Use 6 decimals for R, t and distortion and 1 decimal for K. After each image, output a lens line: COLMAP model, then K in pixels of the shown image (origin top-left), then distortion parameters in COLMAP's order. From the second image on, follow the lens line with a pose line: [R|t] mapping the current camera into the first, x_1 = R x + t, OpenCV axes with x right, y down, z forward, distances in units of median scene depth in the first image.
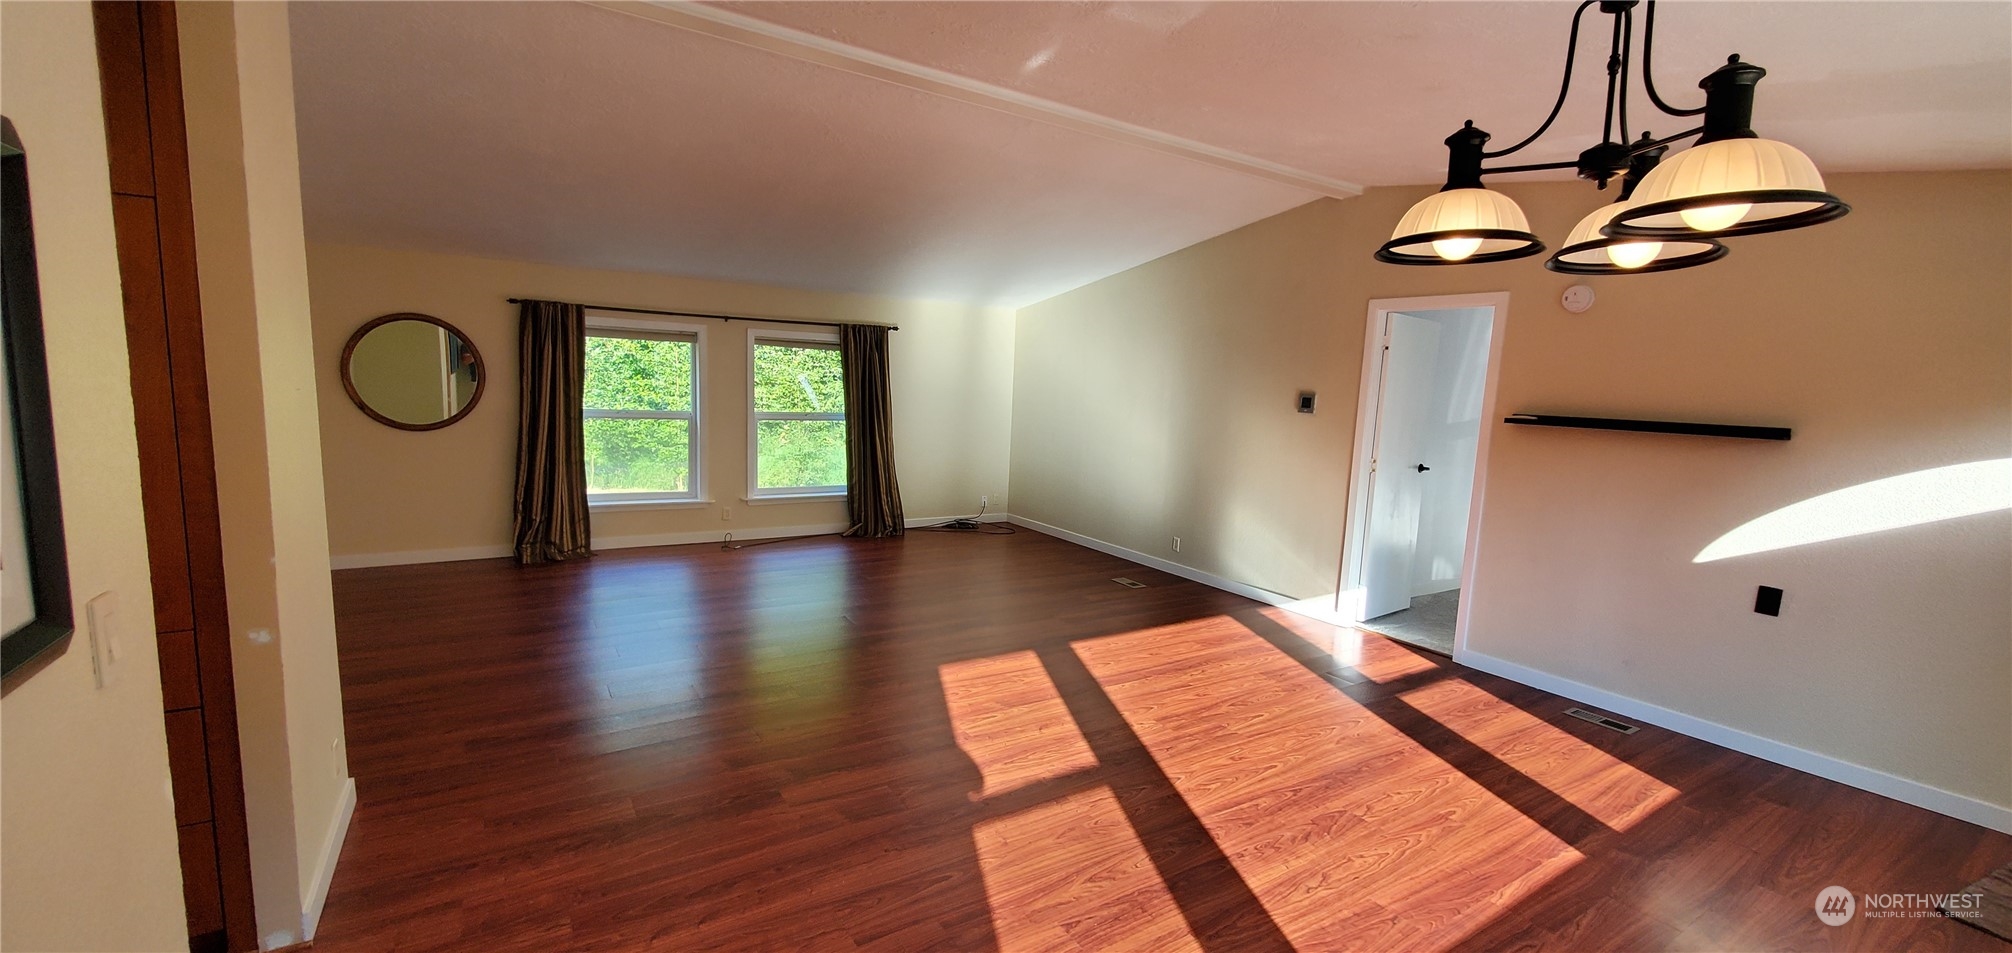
lens RADIAL K [[815.1, 0, 1027.0], [0, 815.1, 494.5], [0, 0, 1]] dist [-0.002818, 0.000101]
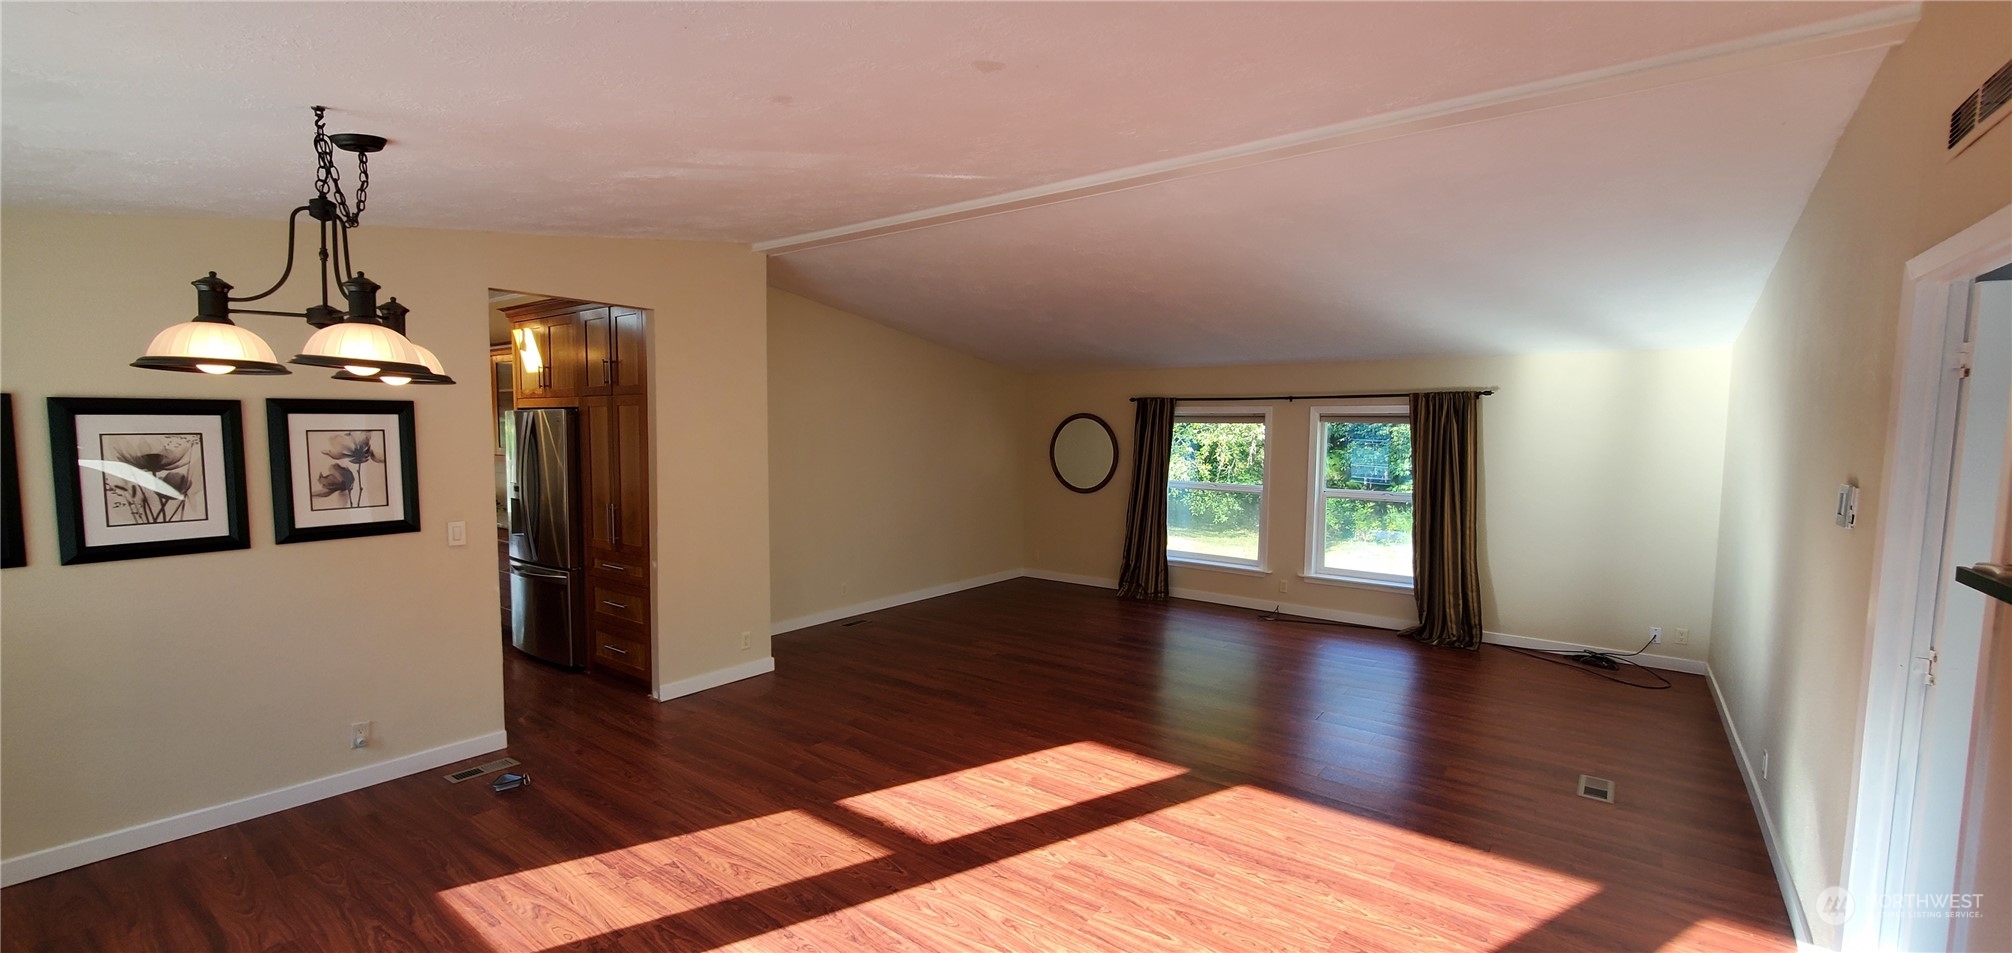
lens RADIAL K [[815.1, 0, 1009.7], [0, 815.1, 482.8], [0, 0, 1]] dist [-0.002818, 0.000101]
pose [[0.325565, 0.025239, -0.945183, 0.635511], [-0.125607, 0.991938, -0.016777, -0.059578], [0.937139, 0.124183, 0.326110, 0.431653]]
